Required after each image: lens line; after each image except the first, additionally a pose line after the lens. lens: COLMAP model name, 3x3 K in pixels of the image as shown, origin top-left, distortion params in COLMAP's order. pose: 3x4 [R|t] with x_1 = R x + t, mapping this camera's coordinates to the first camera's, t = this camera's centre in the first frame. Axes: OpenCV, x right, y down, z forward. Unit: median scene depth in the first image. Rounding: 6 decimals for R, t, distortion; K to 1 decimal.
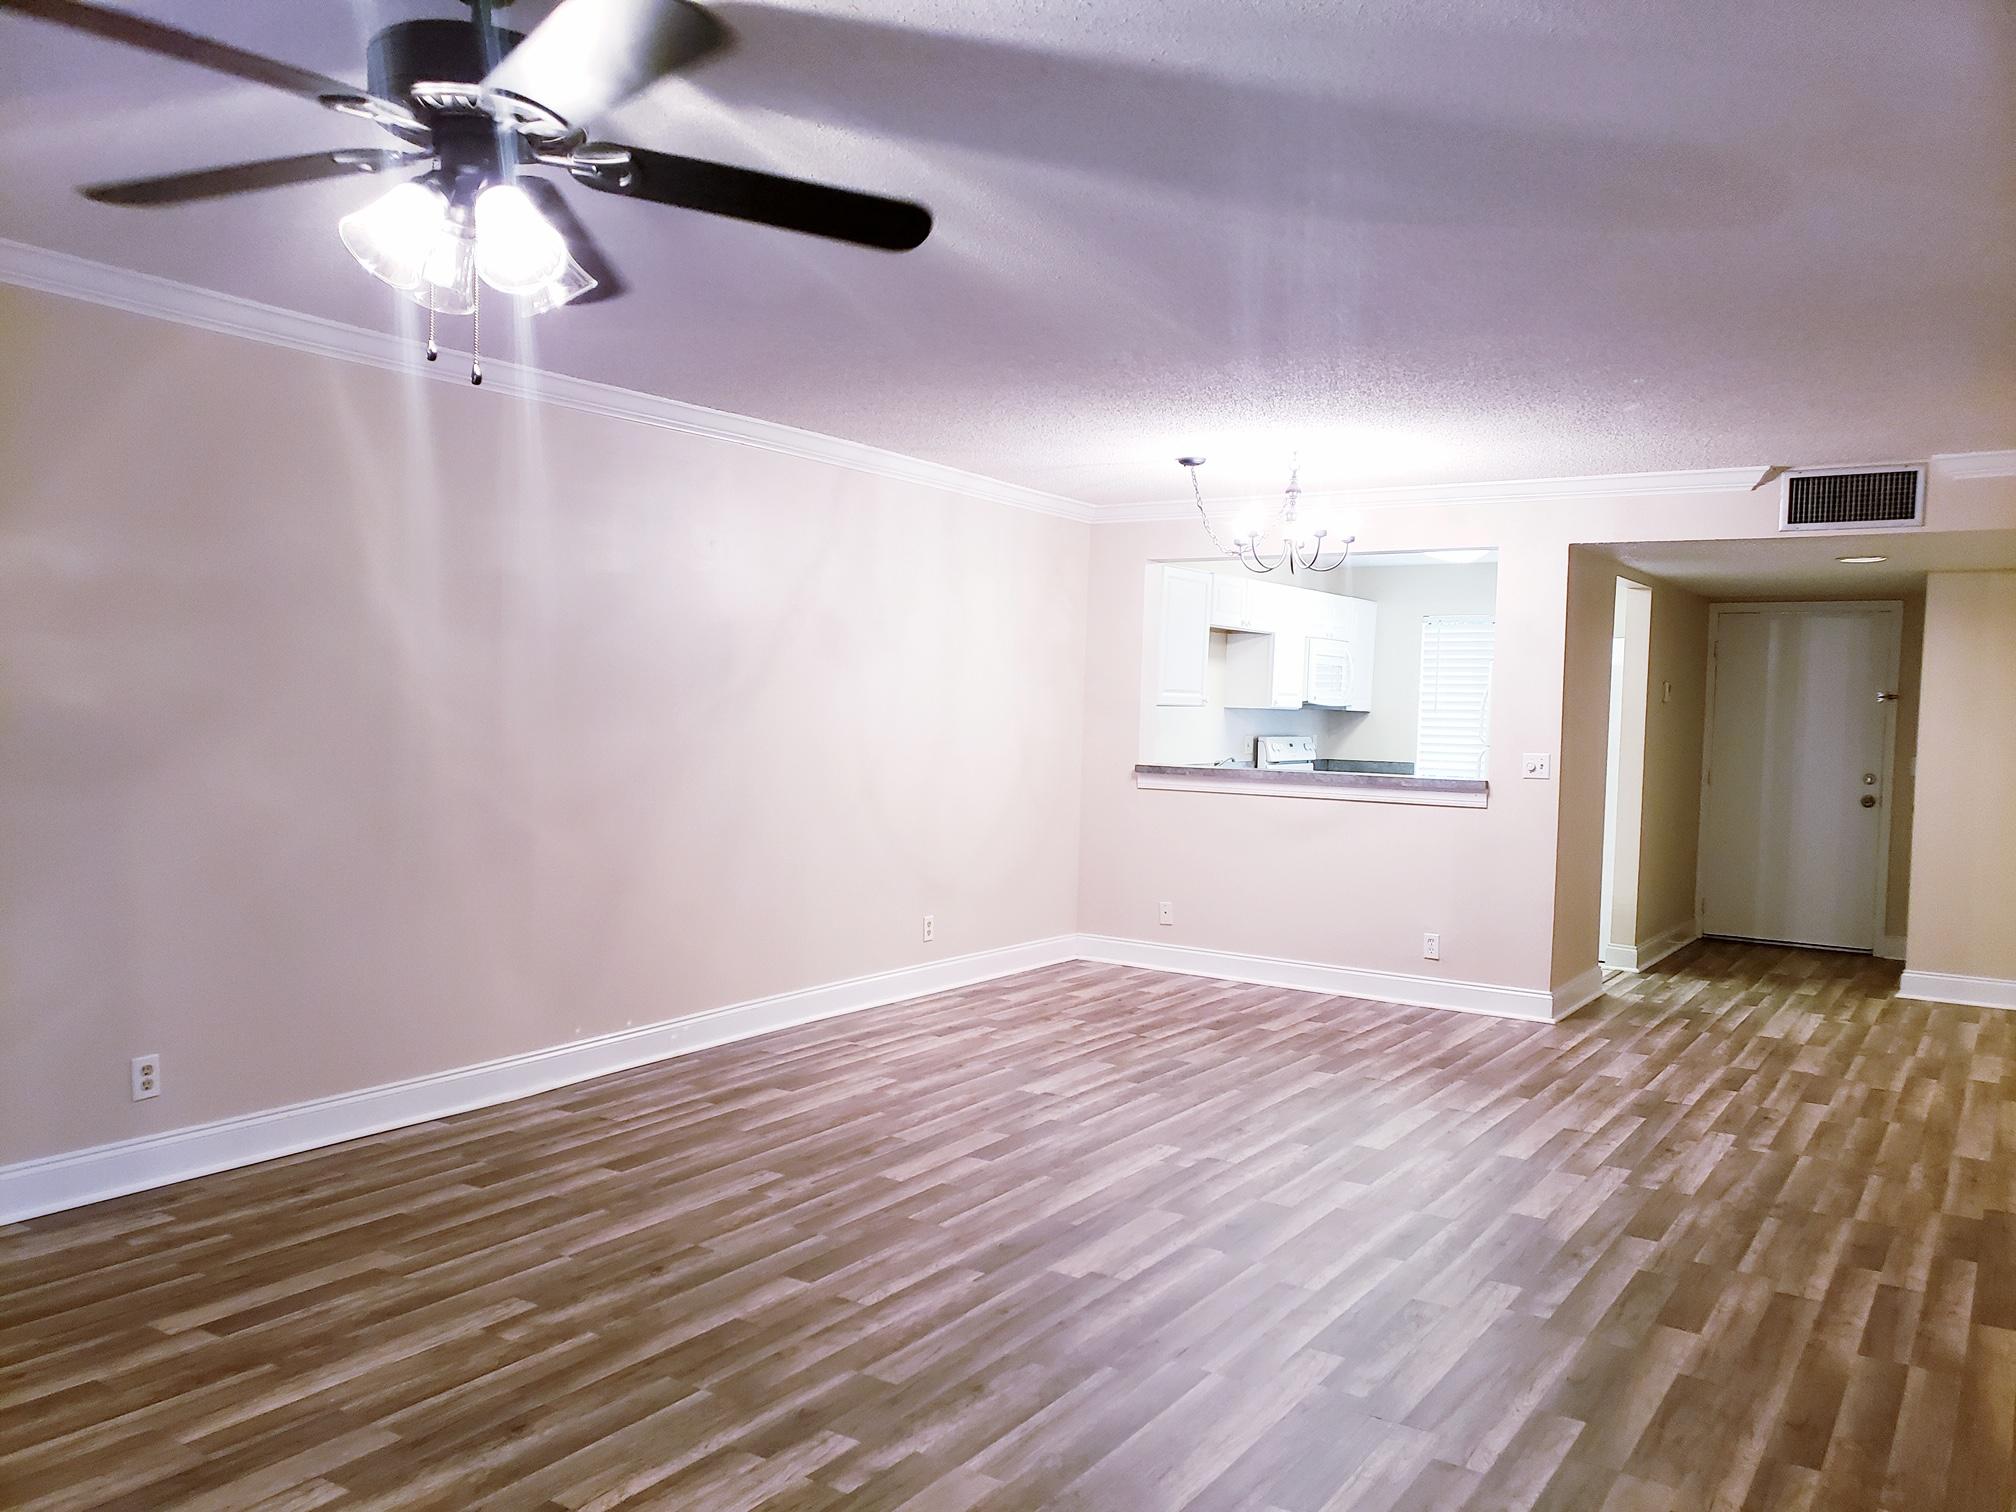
lens RADIAL K [[1550.0, 0, 1007.6], [0, 1550.0, 762.1], [0, 0, 1]] dist [-0.058562, -0.002382]
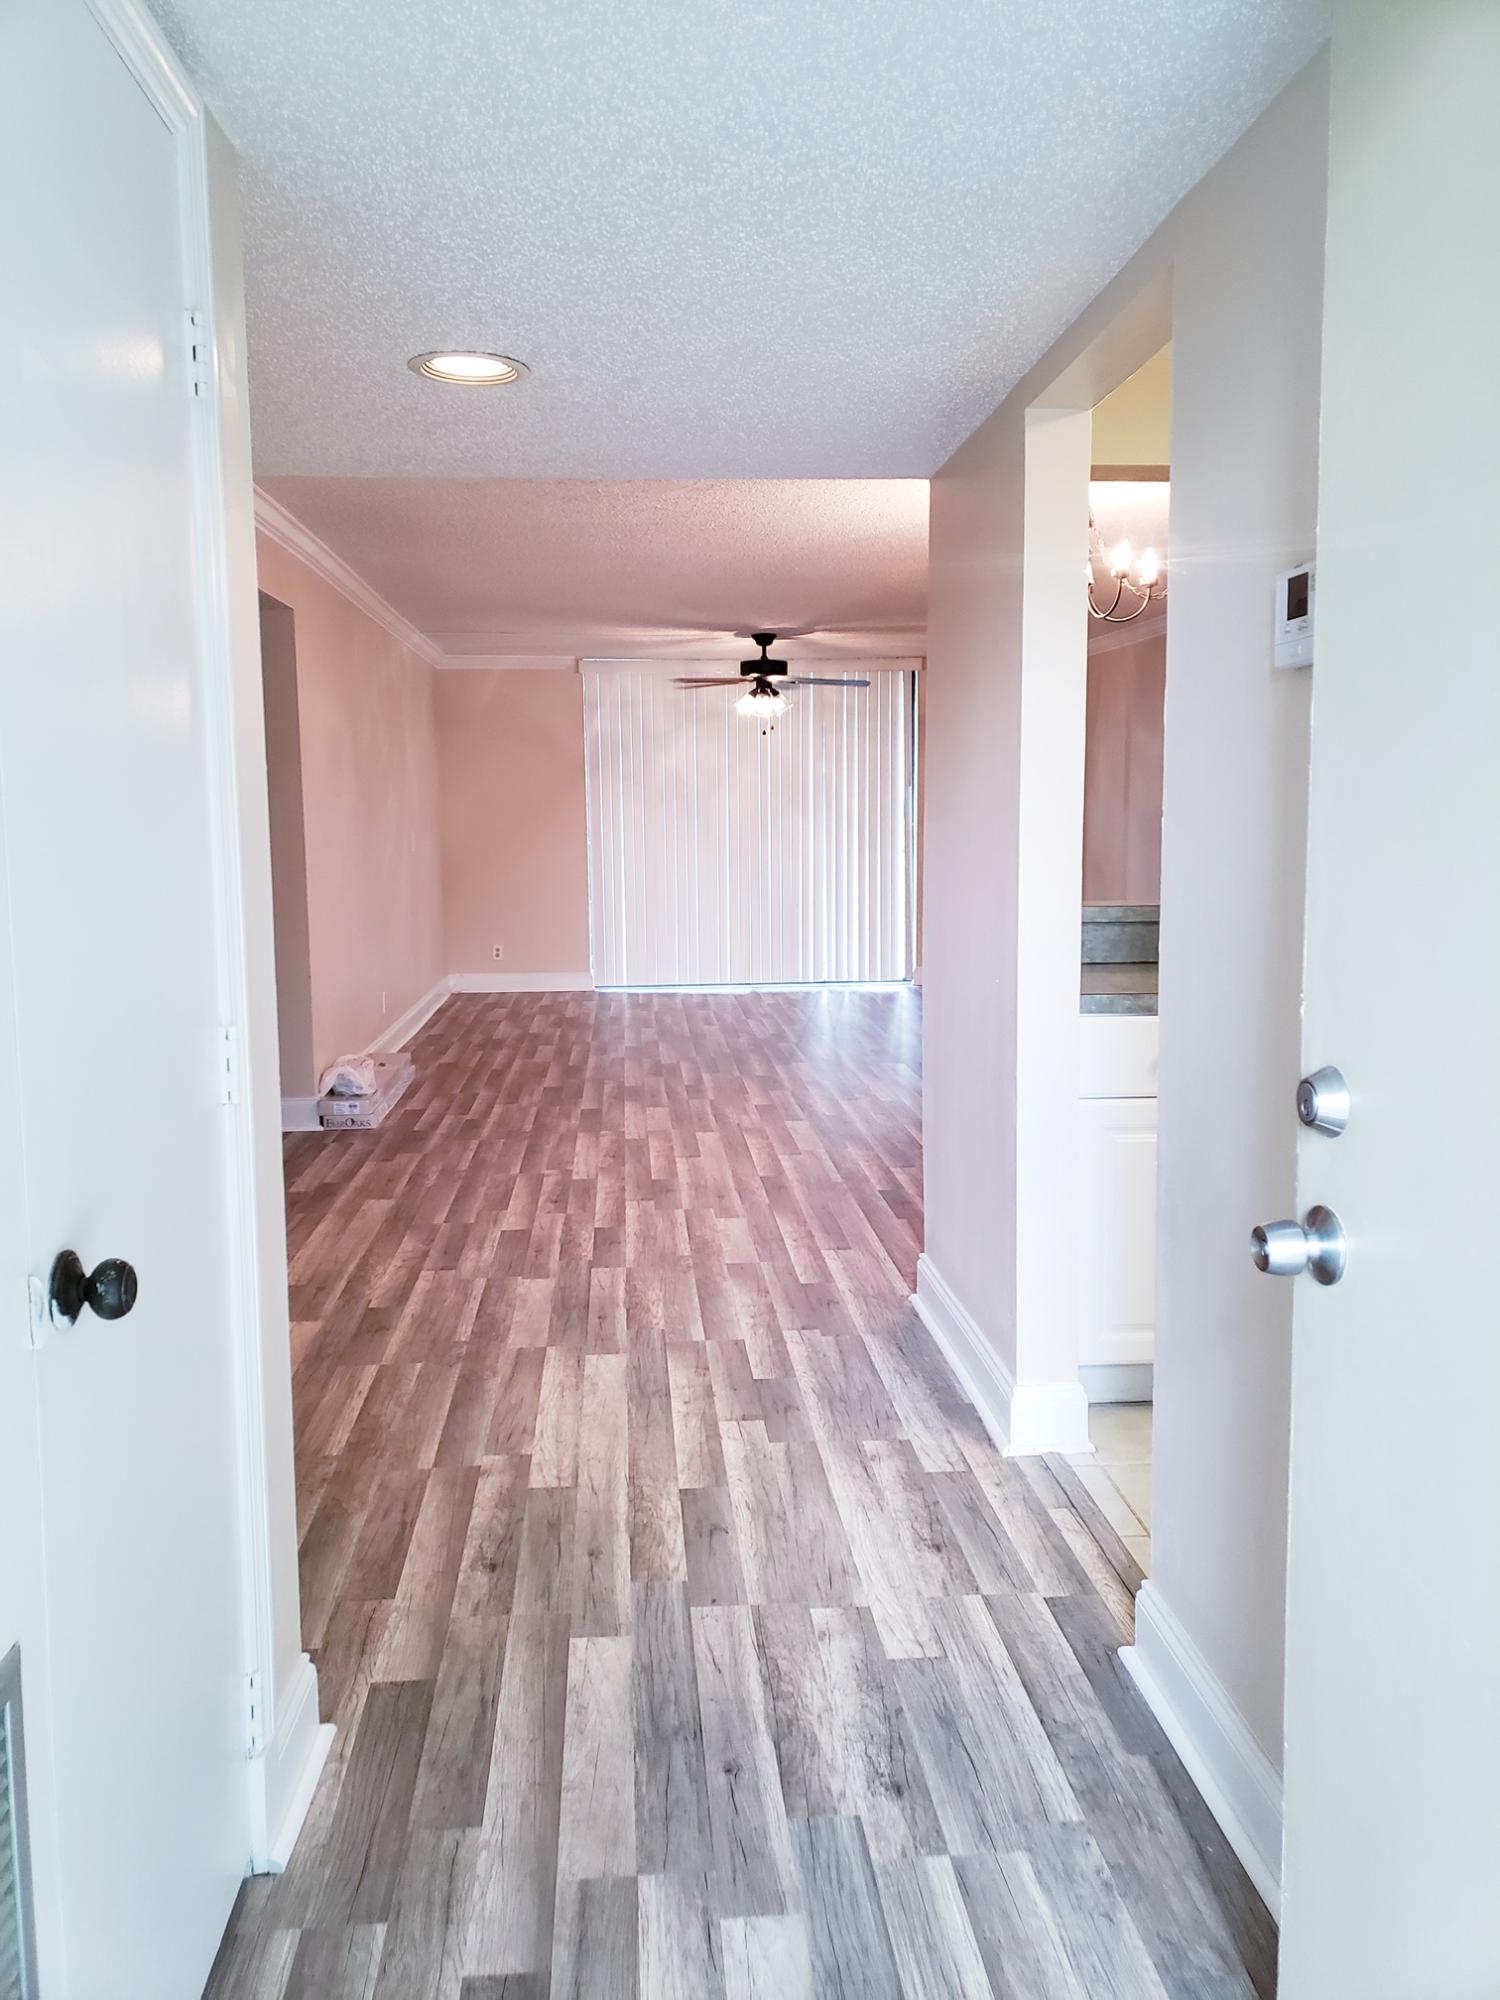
lens RADIAL K [[1537.7, 0, 748.9], [0, 1537.7, 997.6], [0, 0, 1]] dist [-0.058562, -0.002382]
pose [[-0.783211, 0.056126, -0.619217, 1.166309], [-0.035017, 0.990355, 0.134057, -0.052748], [0.620769, 0.126678, -0.773692, 2.111650]]
